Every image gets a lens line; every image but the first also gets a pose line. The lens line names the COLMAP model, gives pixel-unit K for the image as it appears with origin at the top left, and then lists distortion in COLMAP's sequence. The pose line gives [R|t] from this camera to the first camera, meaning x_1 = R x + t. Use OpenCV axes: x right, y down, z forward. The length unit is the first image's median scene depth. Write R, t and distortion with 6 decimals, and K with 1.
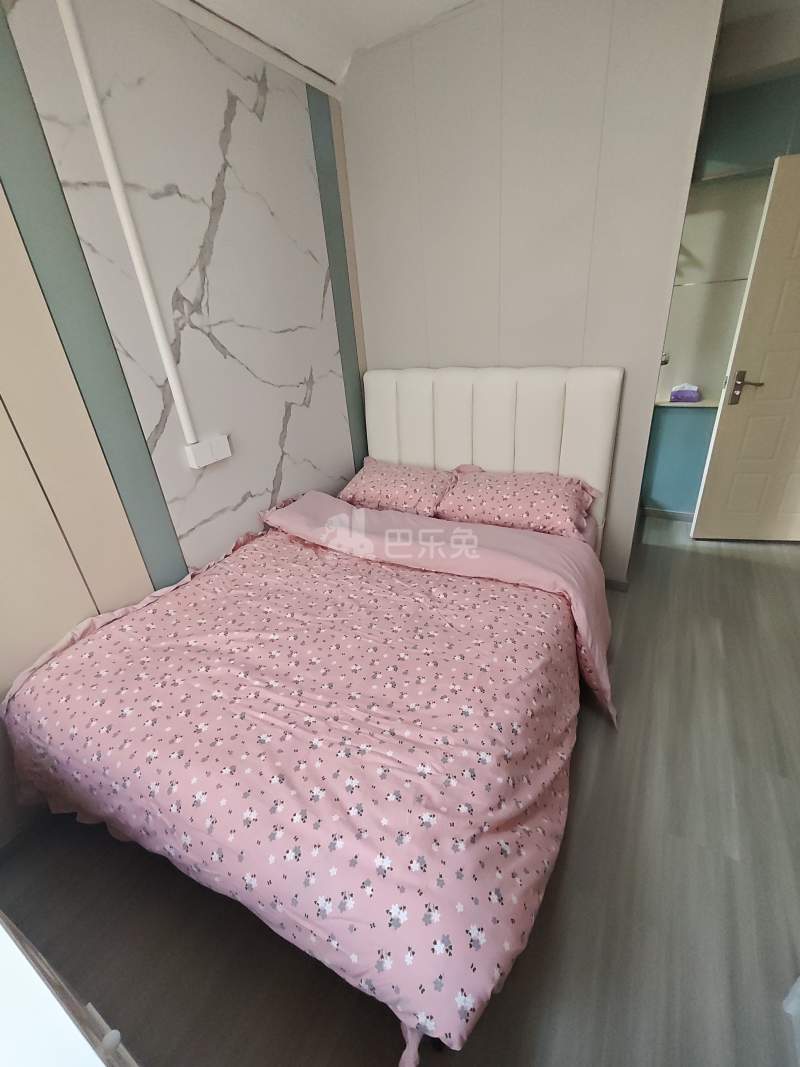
lens RADIAL K [[455.3, 0, 404.0], [0, 455.3, 534.5], [0, 0, 1]] dist [-0.008255, 0.005076]
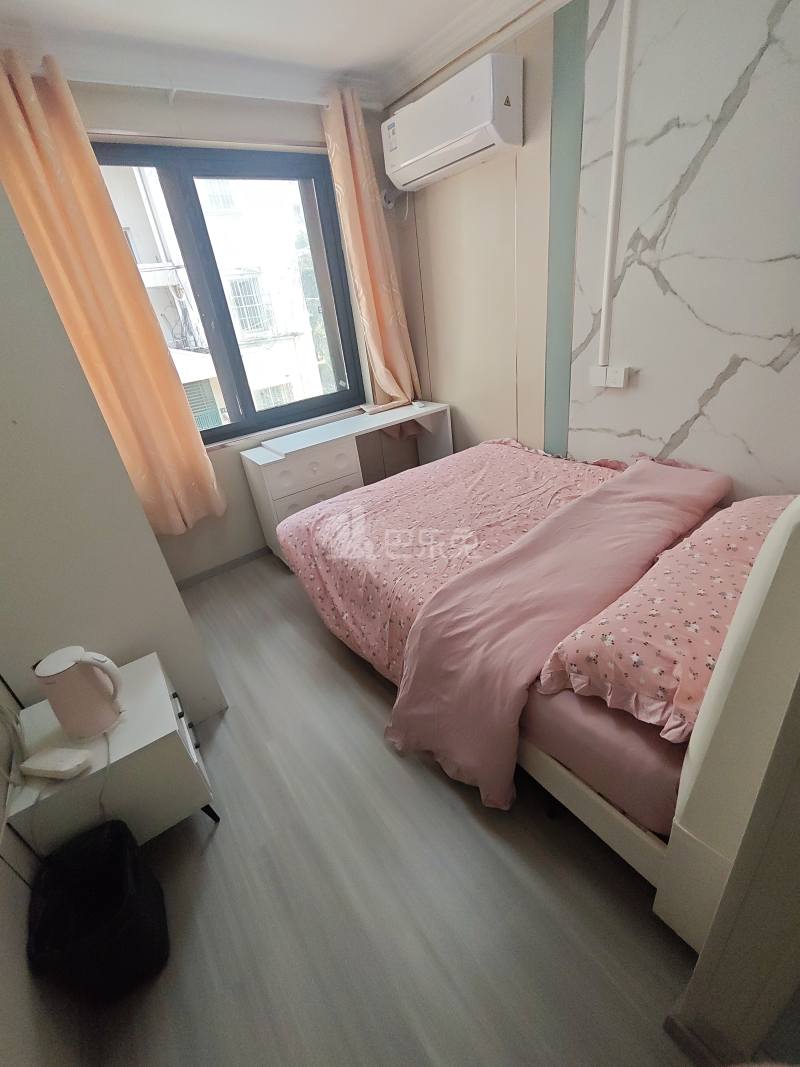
lens RADIAL K [[455.3, 0, 404.5], [0, 455.3, 534.6], [0, 0, 1]] dist [-0.008255, 0.005076]
pose [[-0.404266, 0.527827, -0.746972, 0.945358], [-0.263021, 0.715098, 0.647653, -0.548994], [0.876007, 0.458294, -0.150260, 0.963495]]
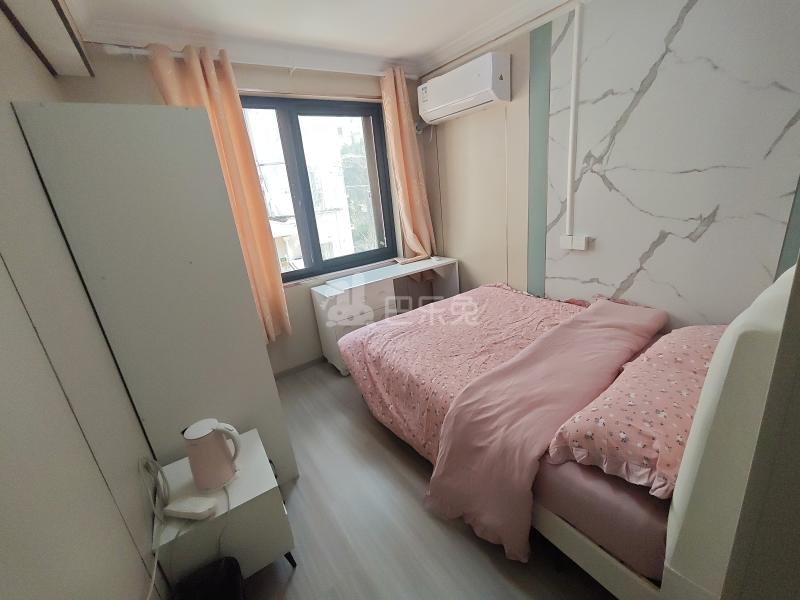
lens RADIAL K [[341.4, 0, 401.3], [0, 341.4, 295.9], [0, 0, 1]] dist [-0.008255, 0.005076]
pose [[-0.427822, 0.381955, -0.819194, 1.052575], [-0.274444, 0.808642, 0.520363, -0.546835], [0.861190, 0.447446, -0.241130, 0.897996]]
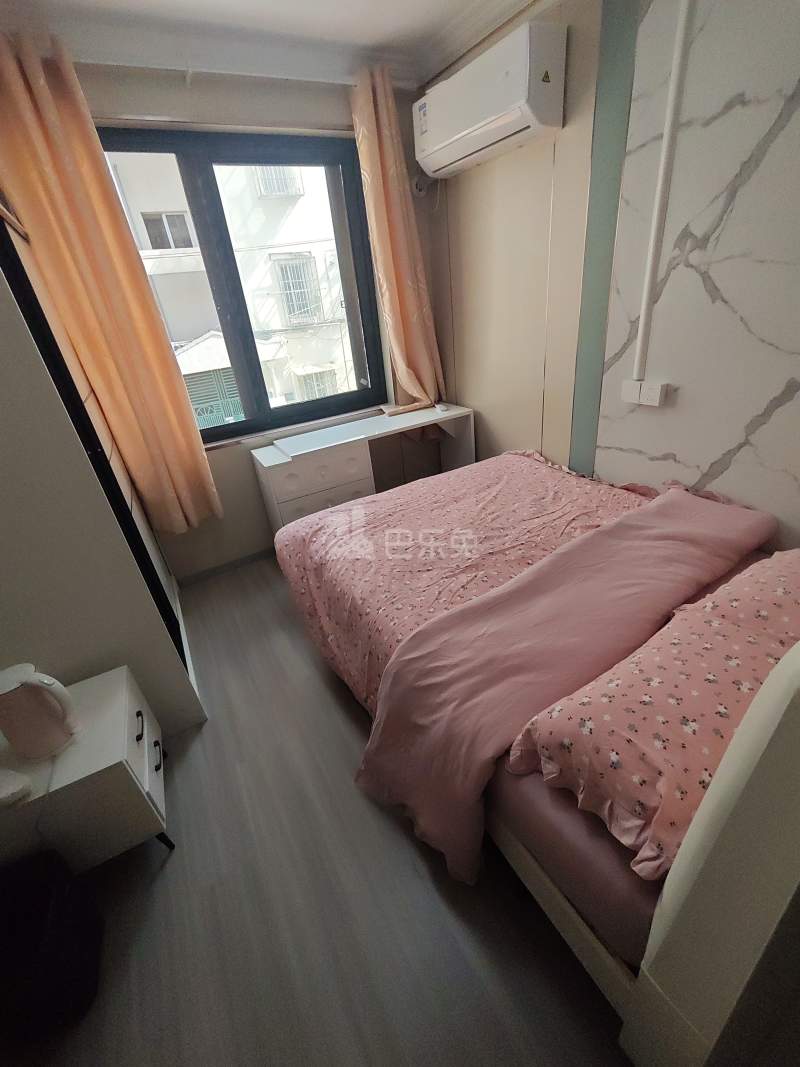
lens RADIAL K [[455.3, 0, 405.6], [0, 455.3, 534.2], [0, 0, 1]] dist [-0.008255, 0.005076]
pose [[-0.501477, 0.514308, -0.695707, 0.793874], [-0.252444, 0.682151, 0.686252, -0.577203], [0.827522, 0.519767, -0.212249, 1.003875]]
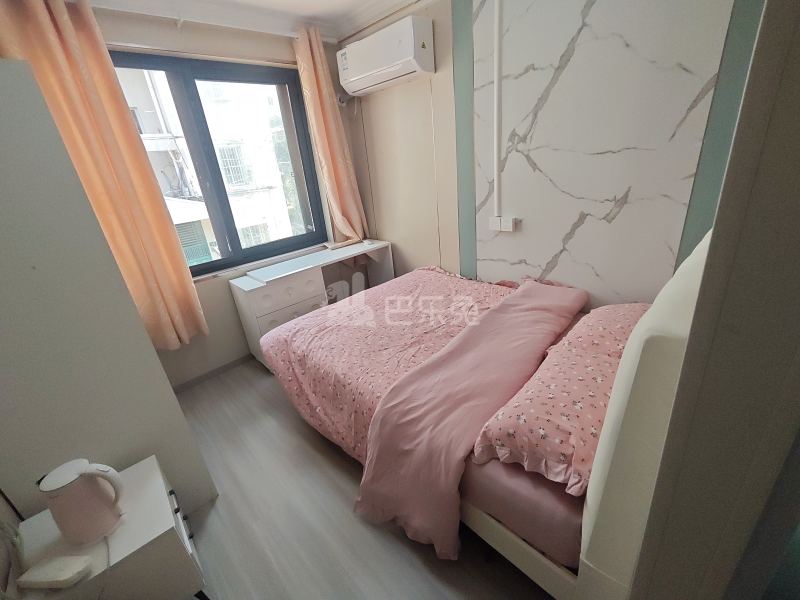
lens RADIAL K [[341.4, 0, 401.9], [0, 341.4, 296.1], [0, 0, 1]] dist [-0.008255, 0.005076]
pose [[-0.278858, 0.453456, -0.846531, 0.938326], [-0.314368, 0.789826, 0.526638, -0.560967], [0.907420, 0.412980, -0.077697, 0.932164]]
